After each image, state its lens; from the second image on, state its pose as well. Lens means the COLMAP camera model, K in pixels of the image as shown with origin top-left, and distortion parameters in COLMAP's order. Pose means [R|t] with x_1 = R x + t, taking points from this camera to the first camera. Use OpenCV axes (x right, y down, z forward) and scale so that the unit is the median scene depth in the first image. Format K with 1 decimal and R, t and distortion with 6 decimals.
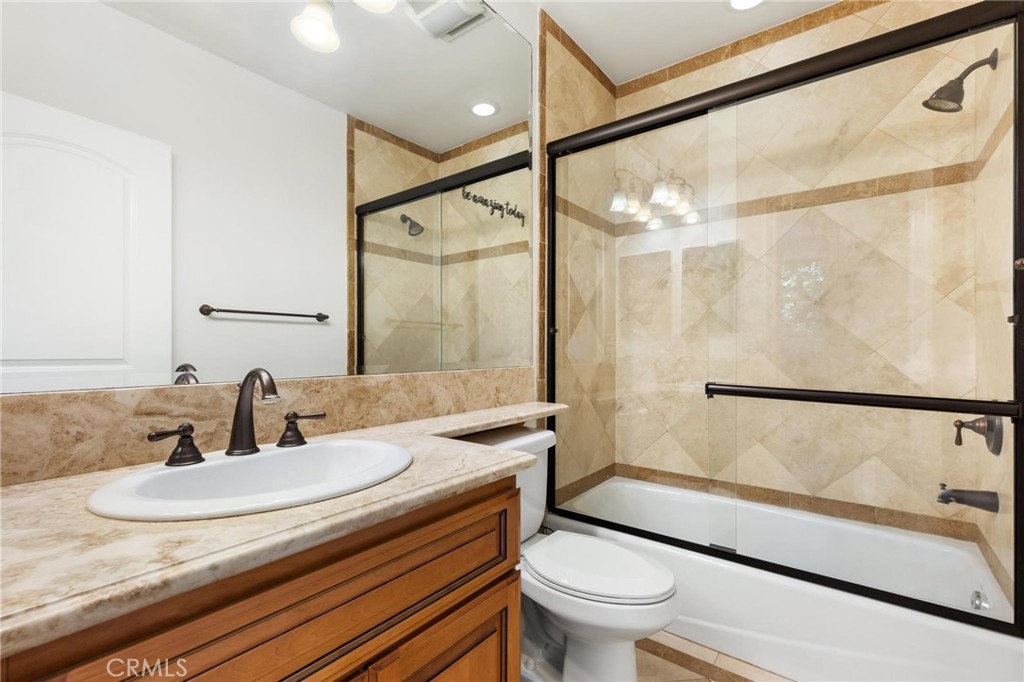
lens RADIAL K [[457.8, 0, 514.0], [0, 457.8, 342.8], [0, 0, 1]] dist [0.000901, 0.000166]
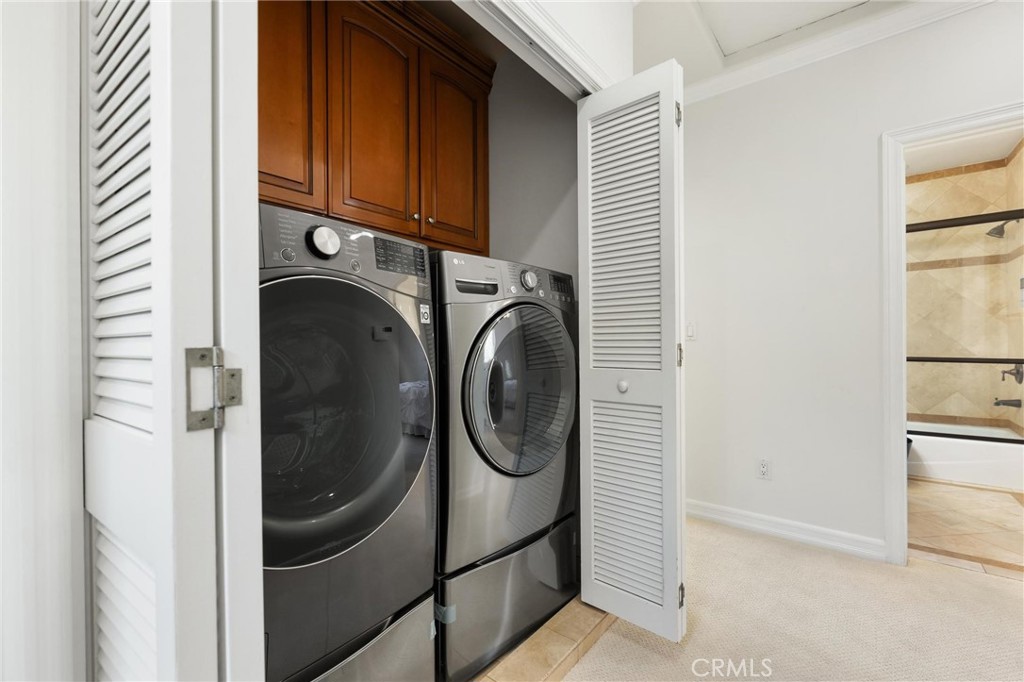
lens RADIAL K [[457.8, 0, 509.2], [0, 457.8, 342.5], [0, 0, 1]] dist [0.000901, 0.000166]
pose [[0.999233, -0.016300, 0.035611, -1.323744], [0.016105, 0.999854, 0.005751, -0.022454], [-0.035699, -0.005173, 0.999349, -1.013225]]
